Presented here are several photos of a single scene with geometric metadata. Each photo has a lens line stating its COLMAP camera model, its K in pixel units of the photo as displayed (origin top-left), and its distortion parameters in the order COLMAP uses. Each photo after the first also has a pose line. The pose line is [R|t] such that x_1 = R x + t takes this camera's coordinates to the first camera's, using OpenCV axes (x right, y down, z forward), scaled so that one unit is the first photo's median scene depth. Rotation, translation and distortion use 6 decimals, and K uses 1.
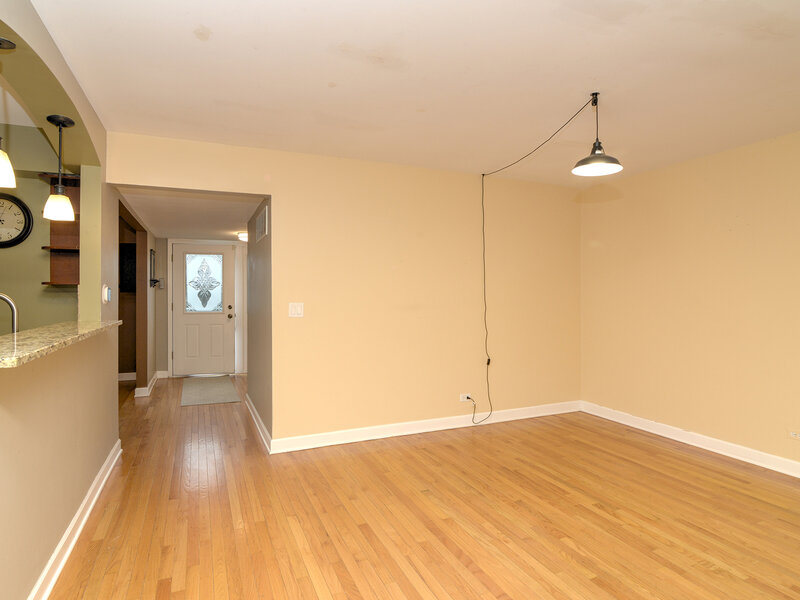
lens RADIAL K [[462.0, 0, 403.2], [0, 462.0, 296.9], [0, 0, 1]] dist [-0.007899, -0.001476]
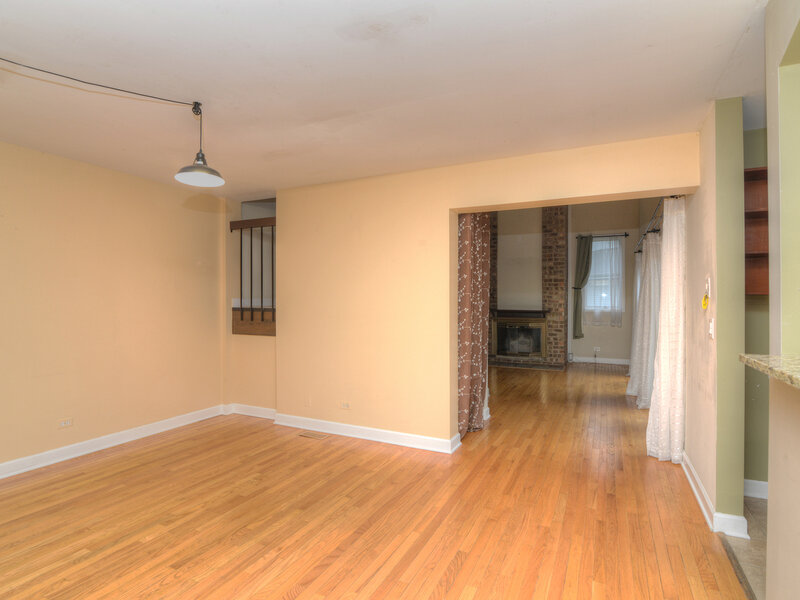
lens RADIAL K [[414.3, 0, 405.4], [0, 414.3, 300.2], [0, 0, 1]] dist [-0.020940, -0.000046]
pose [[-0.642147, -0.003689, 0.766573, -0.578231], [0.004916, 0.999948, 0.008930, -0.012050], [-0.766566, 0.009503, -0.642095, 1.250058]]
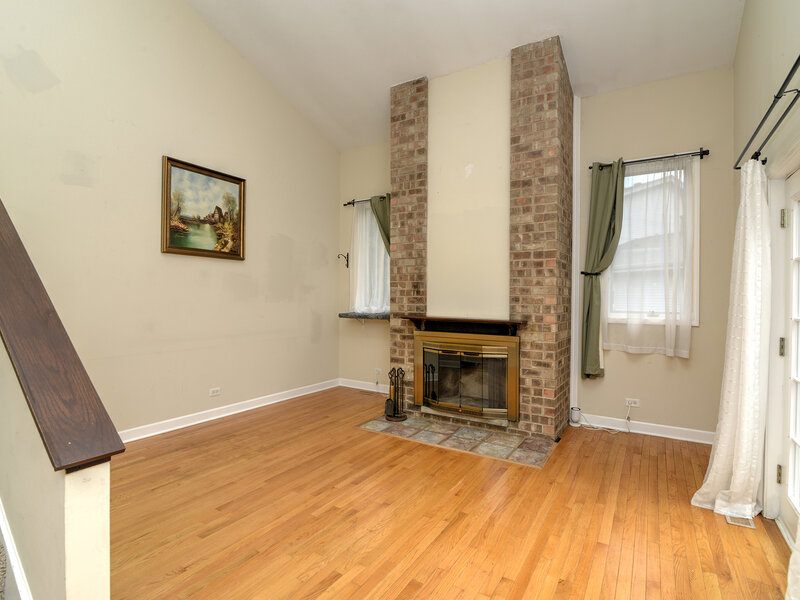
lens RADIAL K [[414.3, 0, 397.4], [0, 414.3, 299.9], [0, 0, 1]] dist [-0.020940, -0.000046]
pose [[-0.551860, -0.011145, 0.833862, -0.400271], [-0.003072, 0.999931, 0.011331, -0.006022], [-0.833931, 0.003691, -0.551856, 0.845721]]
